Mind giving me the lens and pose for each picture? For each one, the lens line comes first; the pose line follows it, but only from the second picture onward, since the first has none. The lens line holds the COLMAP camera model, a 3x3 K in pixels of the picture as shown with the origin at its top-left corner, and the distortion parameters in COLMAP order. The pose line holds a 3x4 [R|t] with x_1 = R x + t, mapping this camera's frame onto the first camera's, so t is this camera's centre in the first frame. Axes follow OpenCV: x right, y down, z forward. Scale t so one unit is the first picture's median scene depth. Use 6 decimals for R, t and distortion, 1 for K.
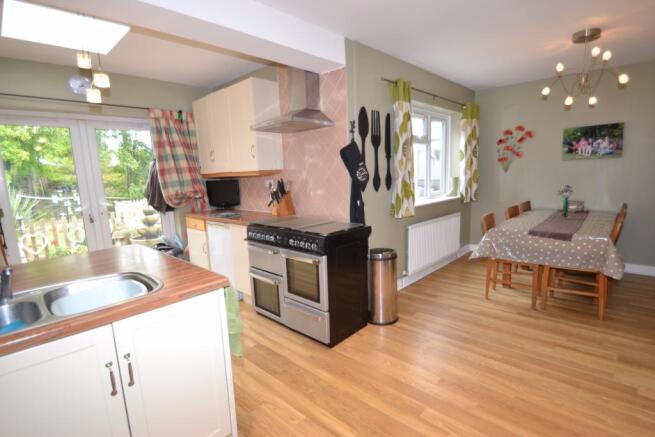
lens RADIAL K [[316.8, 0, 327.5], [0, 316.8, 218.5], [0, 0, 1]] dist [0.001811, -0.017473]
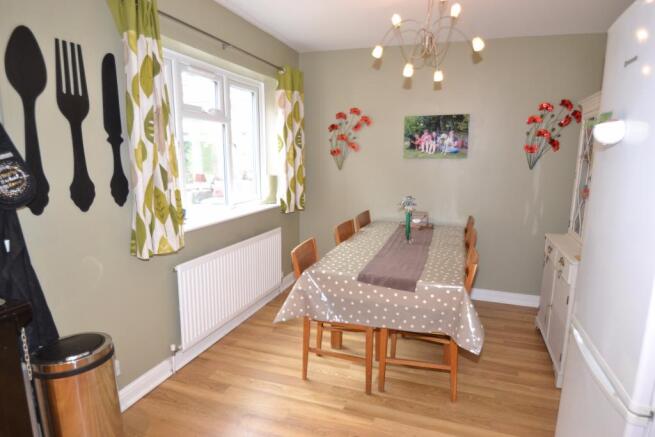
lens RADIAL K [[406.0, 0, 327.5], [0, 406.0, 218.5], [0, 0, 1]] dist [-0.056782, 0.000018]
pose [[0.902705, -0.018955, 0.429843, 0.179881], [0.017647, 0.999820, 0.007029, -0.056051], [-0.429899, 0.001240, 0.902876, 0.229237]]
